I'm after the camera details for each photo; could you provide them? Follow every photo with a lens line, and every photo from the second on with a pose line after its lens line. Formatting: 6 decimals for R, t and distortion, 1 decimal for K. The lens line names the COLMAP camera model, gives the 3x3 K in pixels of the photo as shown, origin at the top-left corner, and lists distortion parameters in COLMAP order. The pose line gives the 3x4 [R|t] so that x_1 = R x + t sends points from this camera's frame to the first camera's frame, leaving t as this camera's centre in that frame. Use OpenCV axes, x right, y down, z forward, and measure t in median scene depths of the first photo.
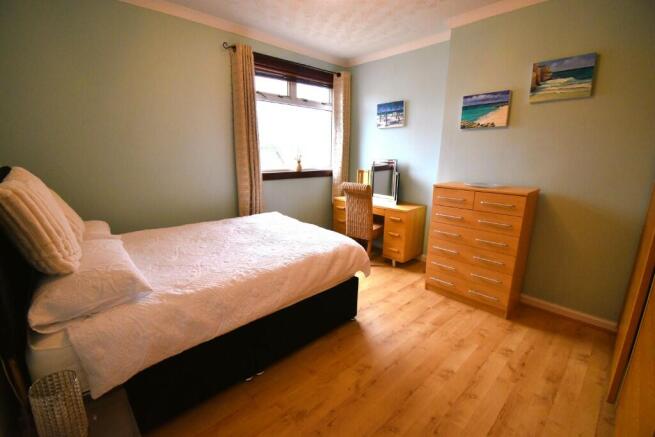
lens RADIAL K [[291.5, 0, 327.5], [0, 291.5, 218.5], [0, 0, 1]] dist [0.024316, -0.028969]
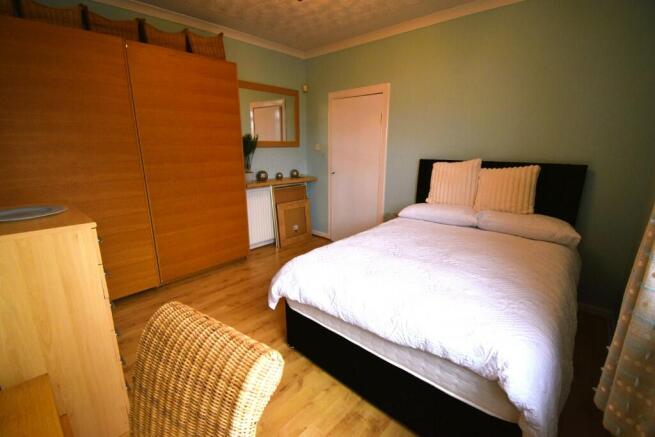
lens RADIAL K [[291.5, 0, 327.5], [0, 291.5, 218.5], [0, 0, 1]] dist [0.024316, -0.028969]
pose [[-0.997826, -0.010573, -0.065057, 0.058370], [-0.038870, 0.891528, 0.451296, -0.503447], [0.053229, 0.452843, -0.890000, 2.168920]]
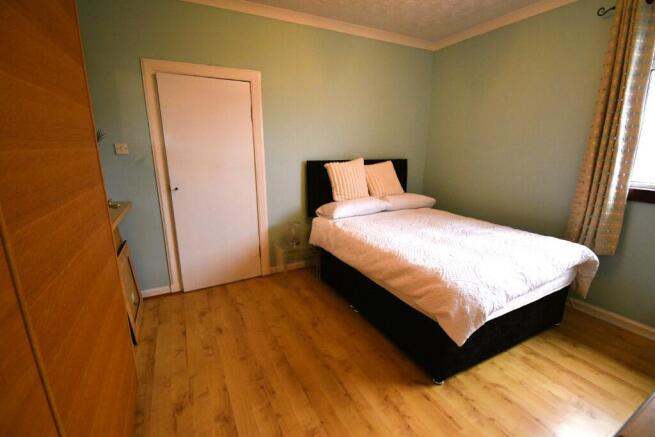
lens RADIAL K [[291.5, 0, 327.5], [0, 291.5, 218.5], [0, 0, 1]] dist [0.024316, -0.028969]
pose [[-0.283647, 0.204381, -0.936895, 1.037137], [-0.225221, 0.935494, 0.272262, -0.231981], [0.932105, 0.288235, -0.219319, 1.075972]]
